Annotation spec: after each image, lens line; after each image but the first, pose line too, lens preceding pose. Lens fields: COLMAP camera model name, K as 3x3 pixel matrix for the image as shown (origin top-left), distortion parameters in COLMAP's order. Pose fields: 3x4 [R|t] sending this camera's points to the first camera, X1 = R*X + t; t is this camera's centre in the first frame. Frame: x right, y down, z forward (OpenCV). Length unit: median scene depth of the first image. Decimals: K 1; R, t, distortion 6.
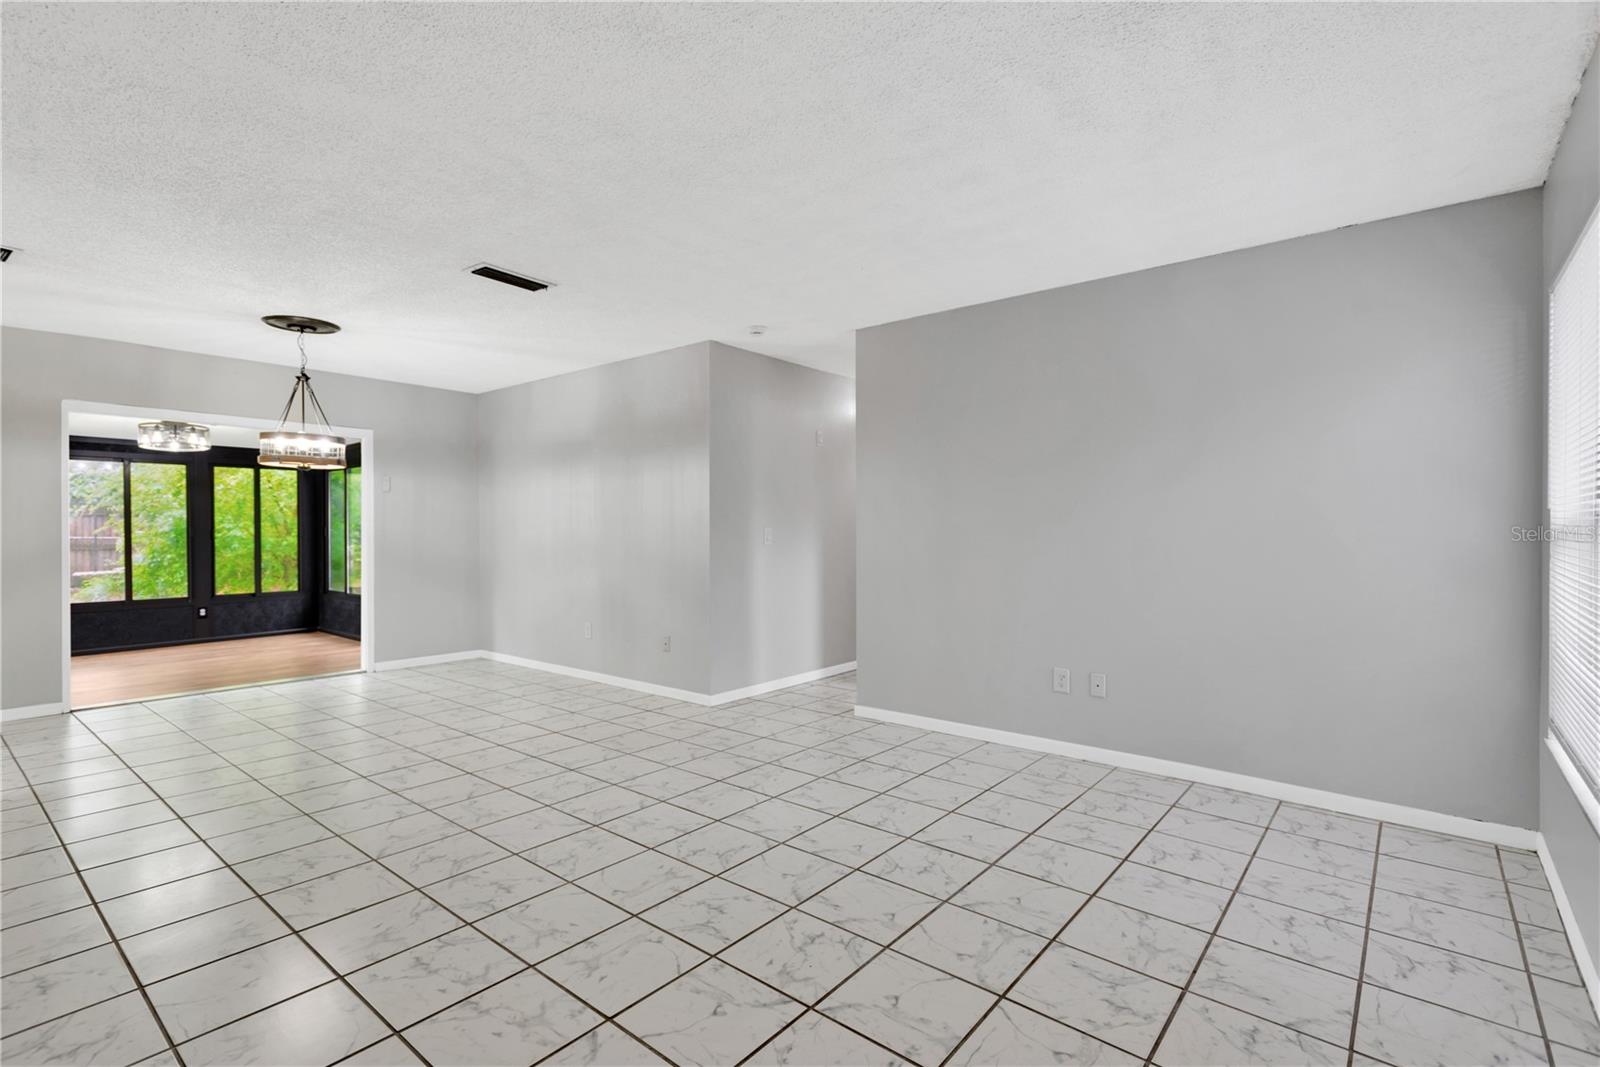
lens RADIAL K [[744.1, 0, 801.0], [0, 744.1, 532.5], [0, 0, 1]] dist [0.017261, -0.005244]
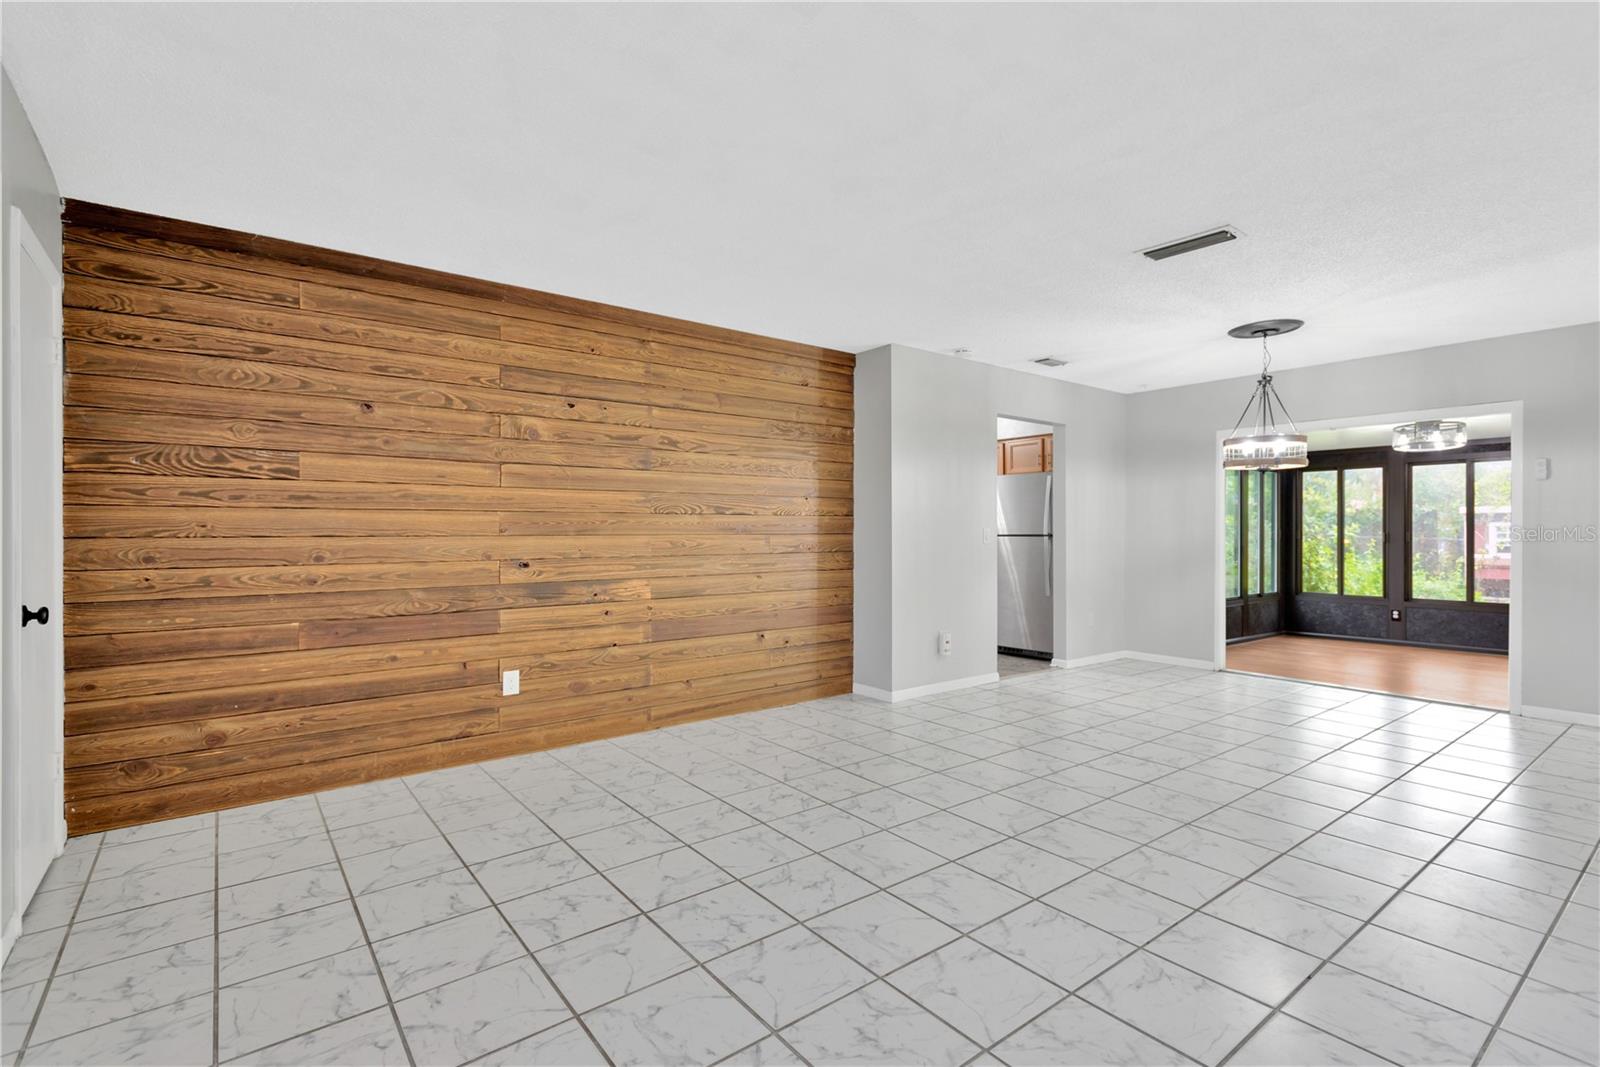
lens RADIAL K [[744.1, 0, 798.6], [0, 744.1, 534.1], [0, 0, 1]] dist [0.017261, -0.005244]
pose [[-0.220220, 0.006159, -0.975431, 0.545258], [-0.004418, 0.999964, 0.007312, -0.003348], [0.975440, 0.005920, -0.220185, 0.710933]]
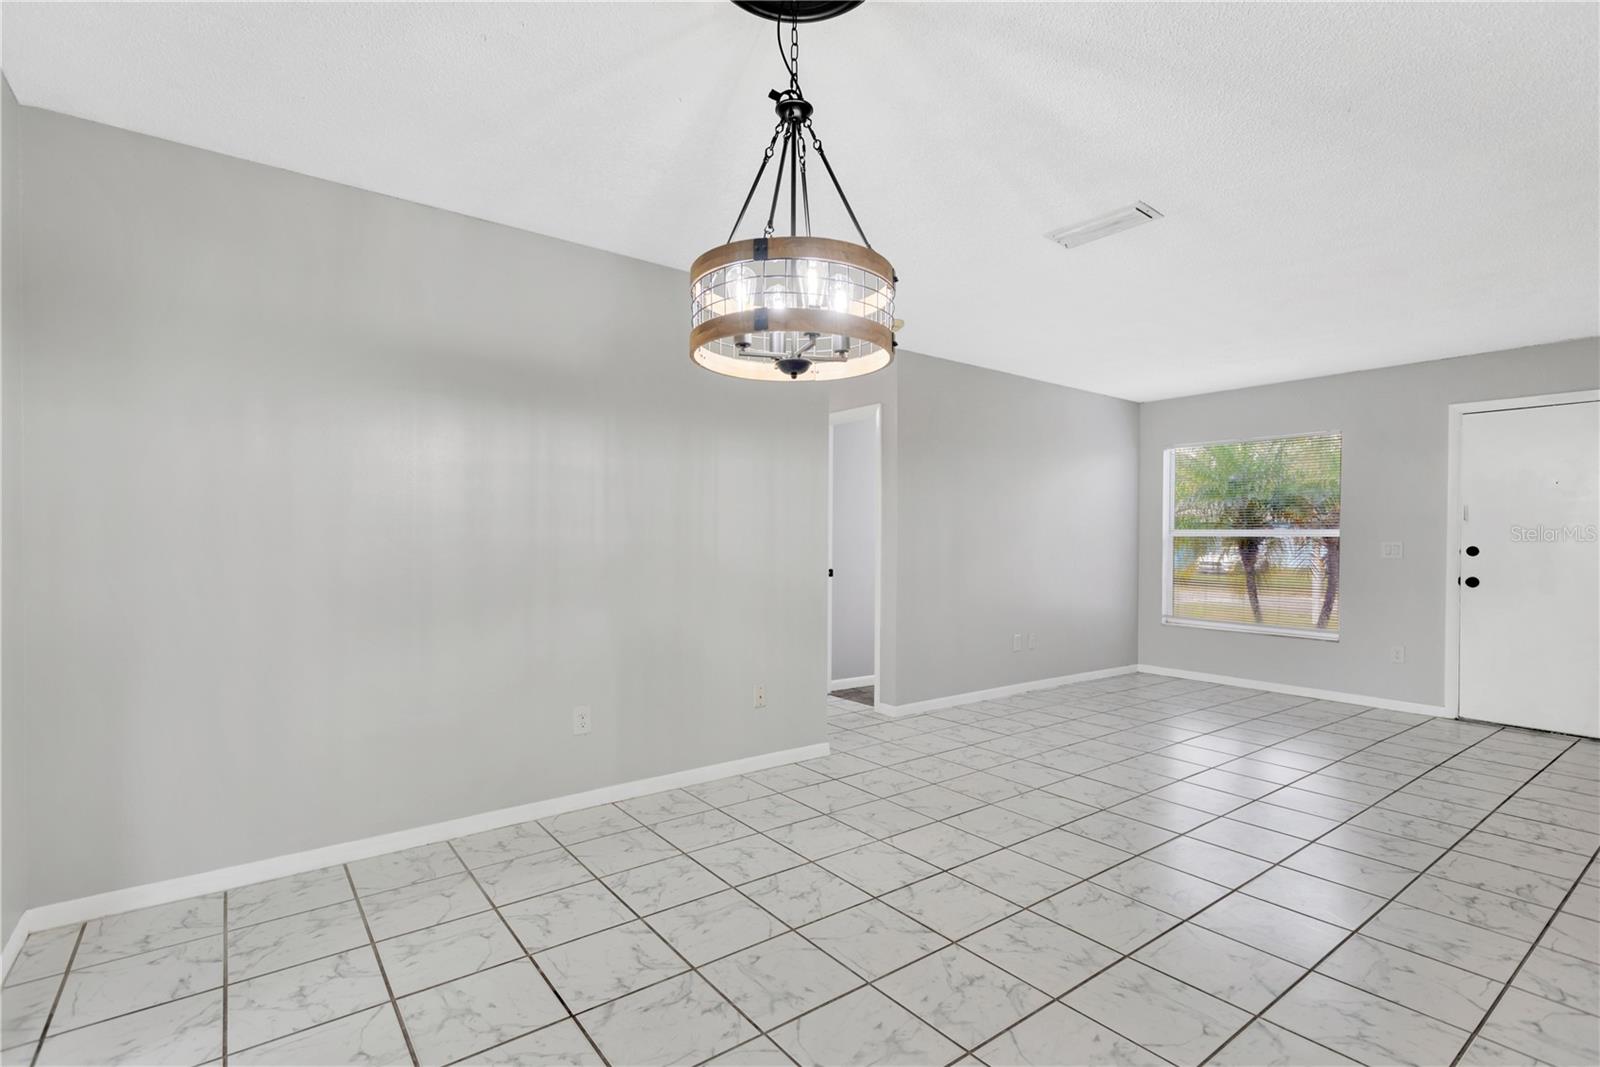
lens RADIAL K [[744.1, 0, 799.9], [0, 744.1, 544.5], [0, 0, 1]] dist [0.017261, -0.005244]
pose [[0.232568, -0.004670, 0.972569, -1.177749], [-0.003406, 0.999978, 0.005616, -0.003711], [-0.972574, -0.004619, 0.232547, 1.068741]]
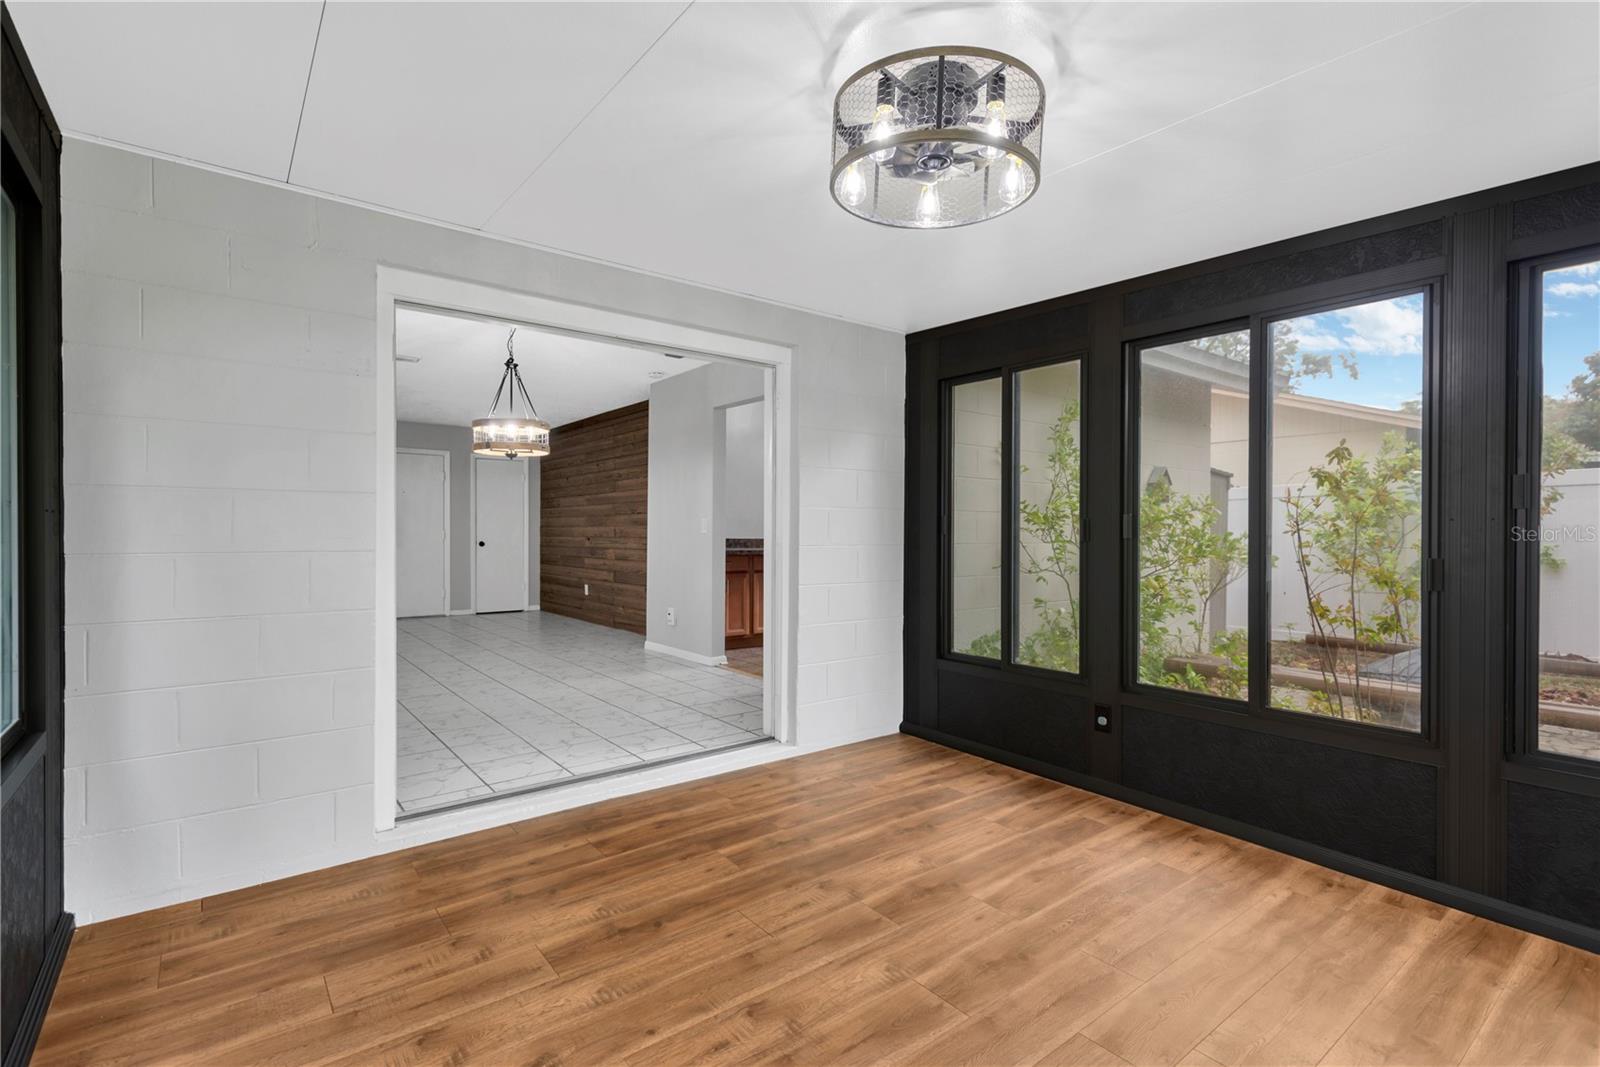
lens RADIAL K [[744.1, 0, 797.5], [0, 744.1, 536.4], [0, 0, 1]] dist [0.017261, -0.005244]
pose [[-0.975635, -0.003172, 0.219377, -1.465545], [-0.000899, 0.999945, 0.010459, 0.014591], [-0.219398, 0.010007, -0.975584, 2.205971]]
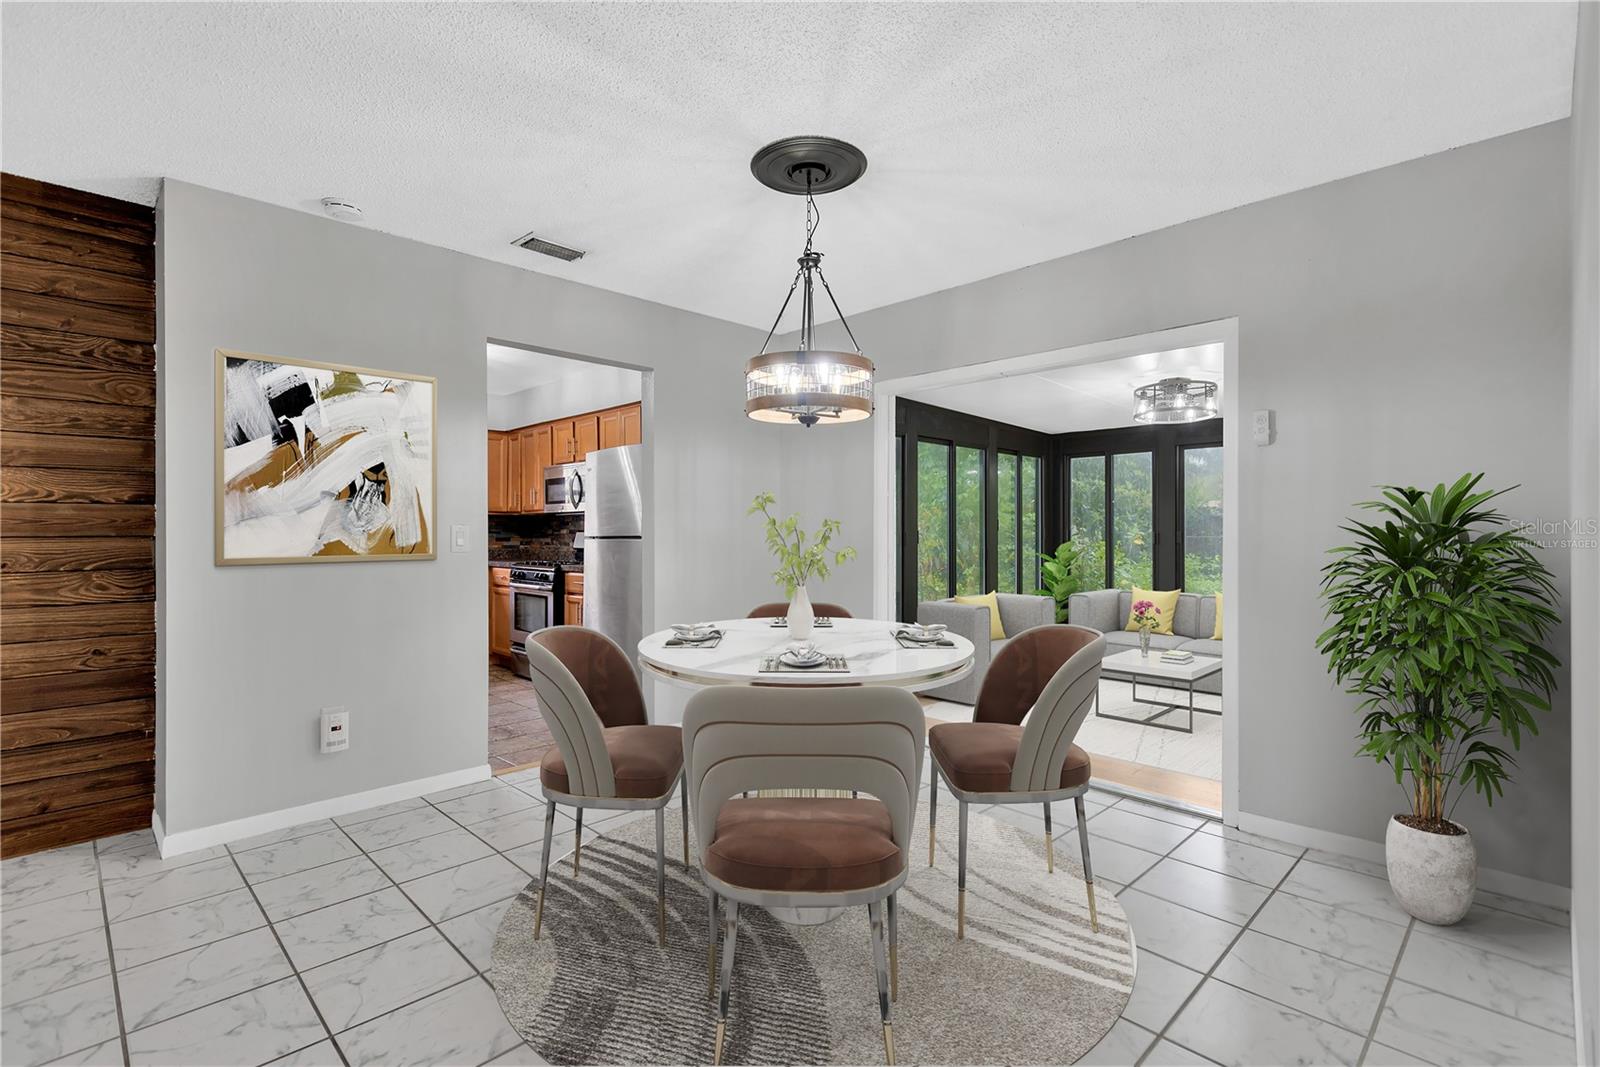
lens RADIAL K [[744.1, 0, 801.5], [0, 744.1, 531.7], [0, 0, 1]] dist [0.017261, -0.005244]
pose [[-0.096029, 0.003898, -0.995371, -0.118050], [-0.002493, 0.999988, 0.004156, -0.003964], [0.995375, 0.002880, -0.096018, 1.226290]]
